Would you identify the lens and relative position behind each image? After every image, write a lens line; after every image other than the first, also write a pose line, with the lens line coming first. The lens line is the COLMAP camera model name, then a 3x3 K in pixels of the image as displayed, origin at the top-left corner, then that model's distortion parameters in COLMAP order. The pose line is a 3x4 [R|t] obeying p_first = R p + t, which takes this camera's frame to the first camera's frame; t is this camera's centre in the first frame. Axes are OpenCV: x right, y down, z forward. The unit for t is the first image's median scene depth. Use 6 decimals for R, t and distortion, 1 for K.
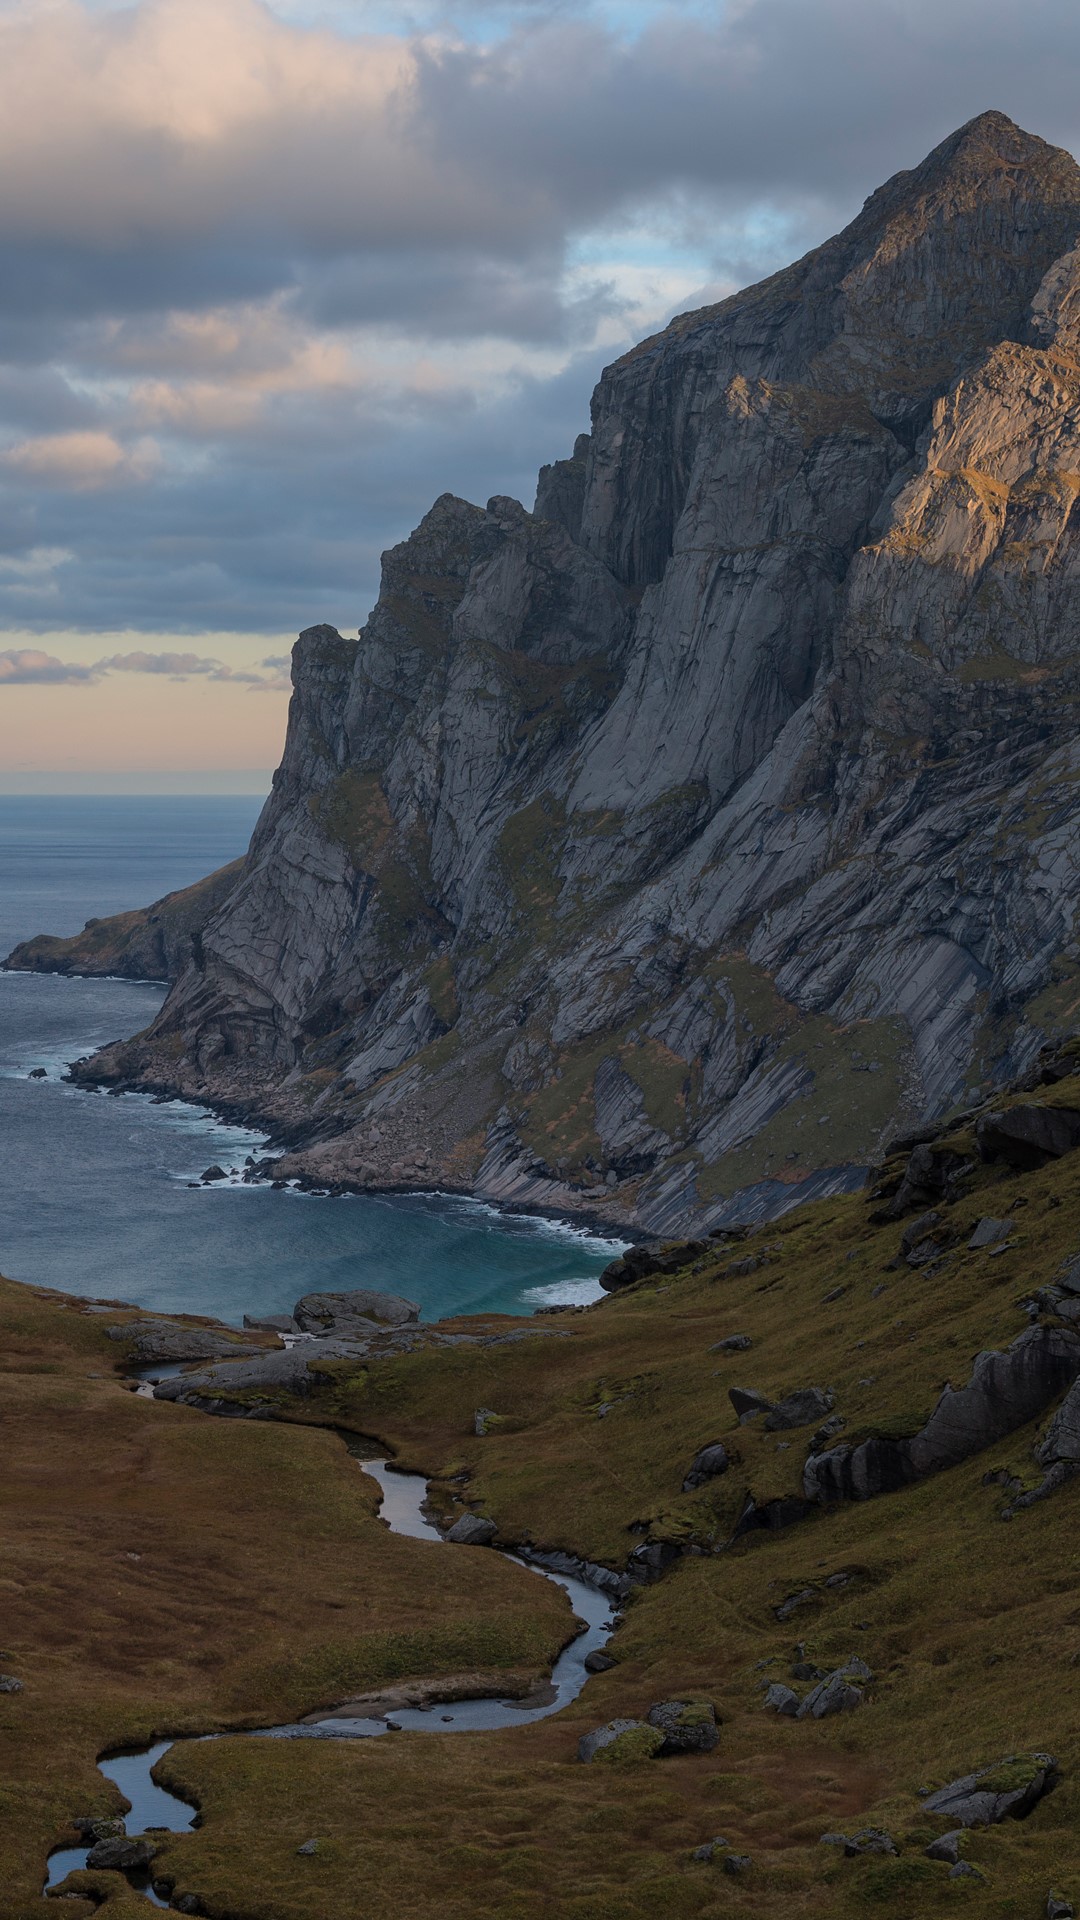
lens RADIAL K [[5219.9, 0, 540.0], [0, 5219.9, 960.0], [0, 0, 1]] dist [0.036201, 0.054473]
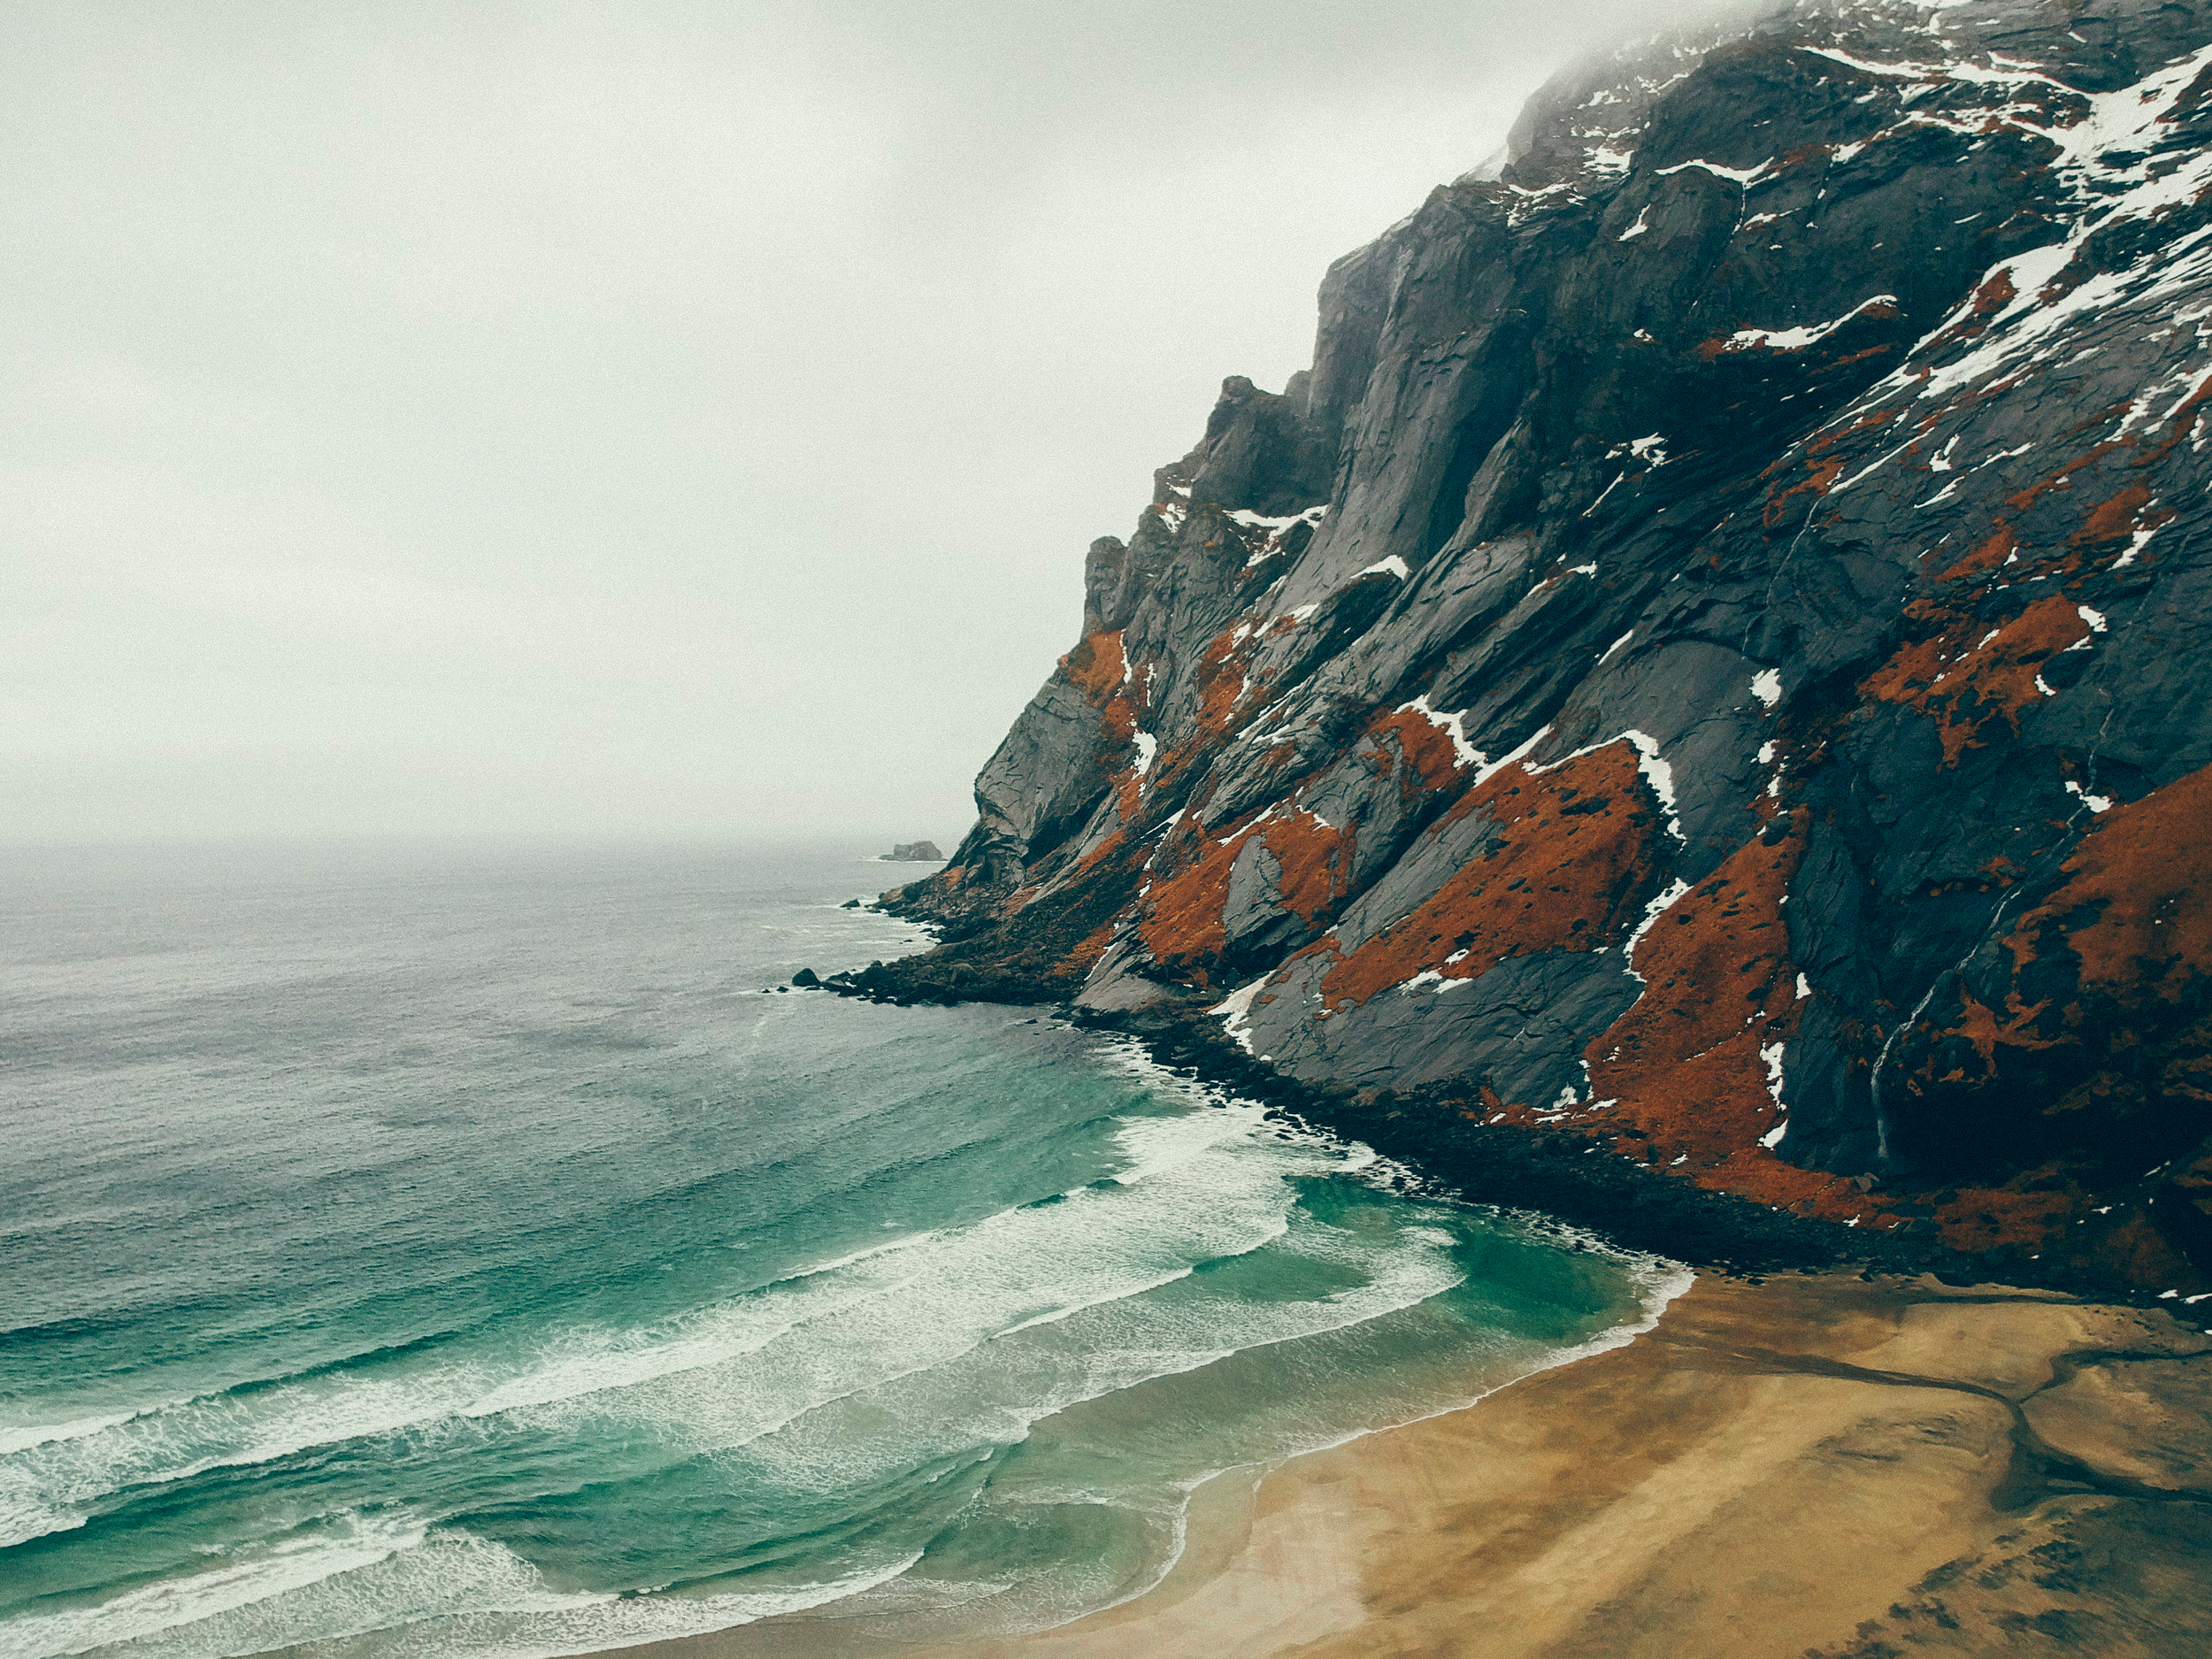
lens RADIAL K [[1678.0, 0, 1107.6], [0, 1678.0, 814.5], [0, 0, 1]] dist [-0.059710, 0.000059]
pose [[0.978579, 0.004595, -0.205819, 0.042696], [-0.022827, 0.996008, -0.086296, 0.037222], [0.204601, 0.089145, 0.974778, 0.707723]]
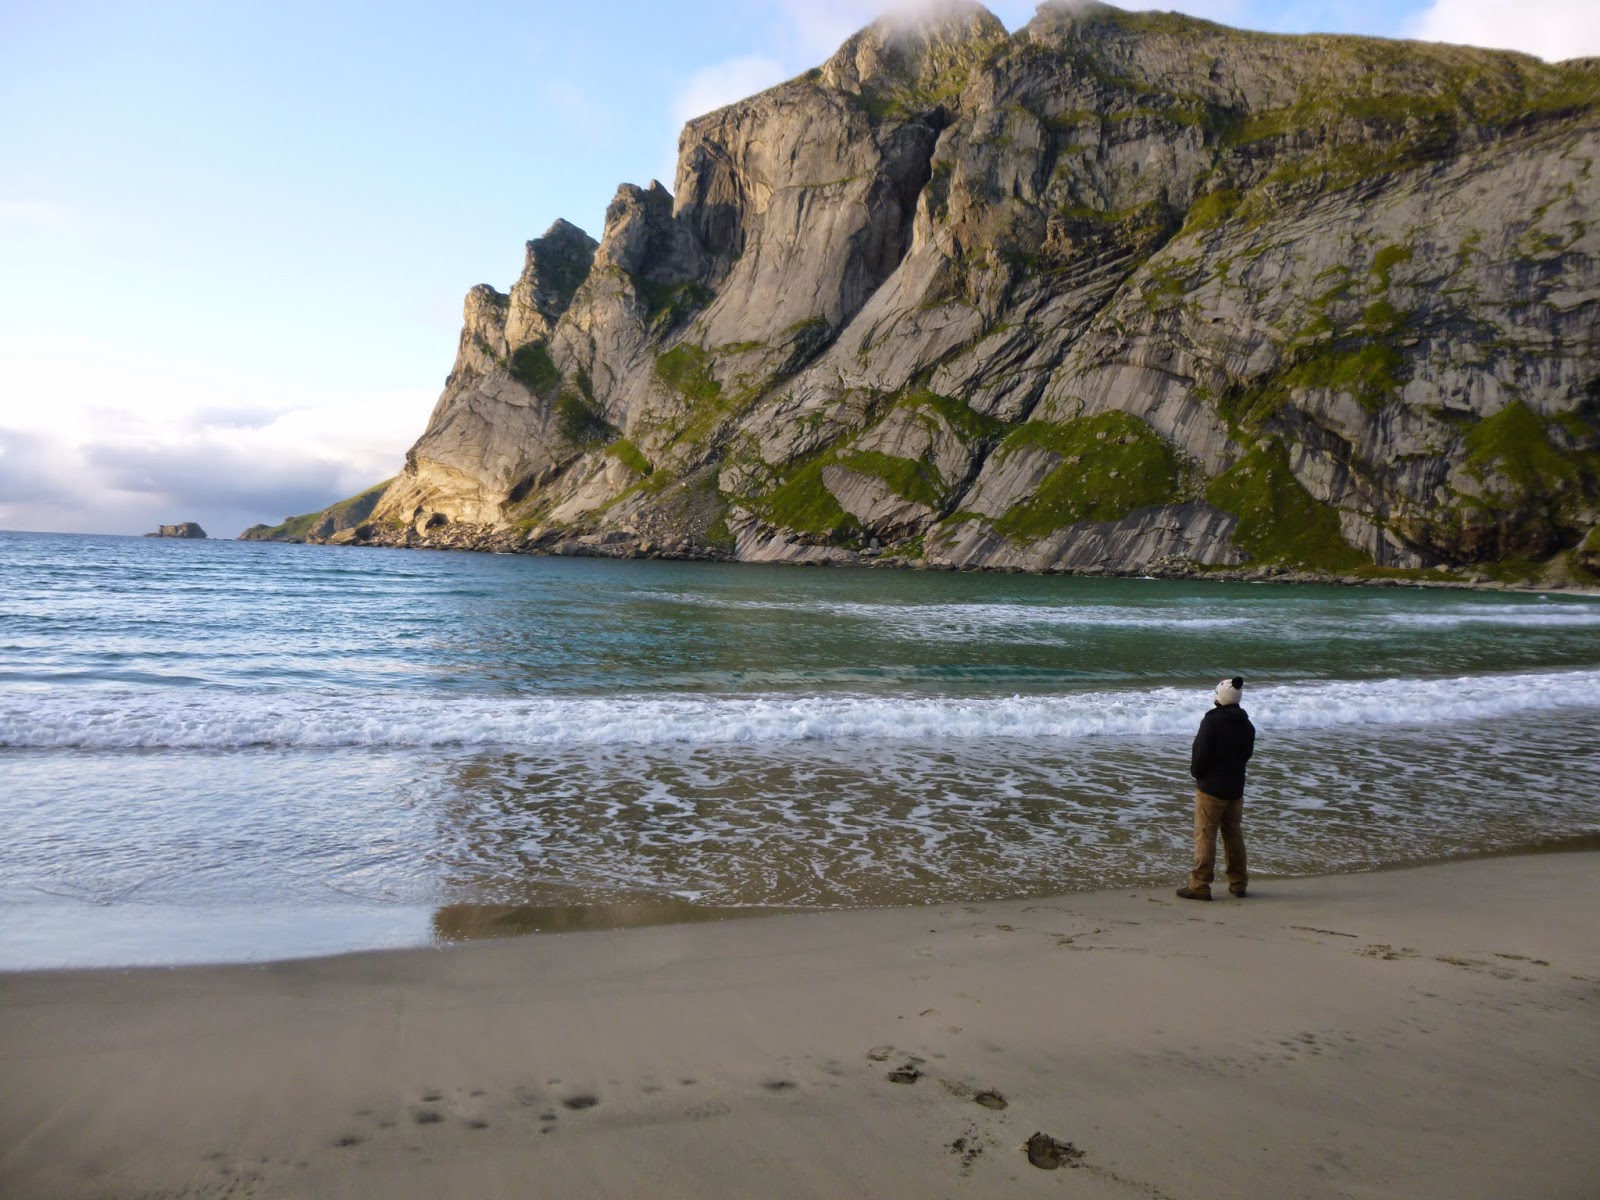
lens RADIAL K [[1213.7, 0, 801.2], [0, 1213.7, 589.1], [0, 0, 1]] dist [-0.059710, 0.000059]
pose [[0.926573, 0.027441, 0.375112, -0.100091], [0.003080, 0.996748, -0.080524, 0.069829], [-0.376102, 0.075766, 0.923476, 0.697866]]
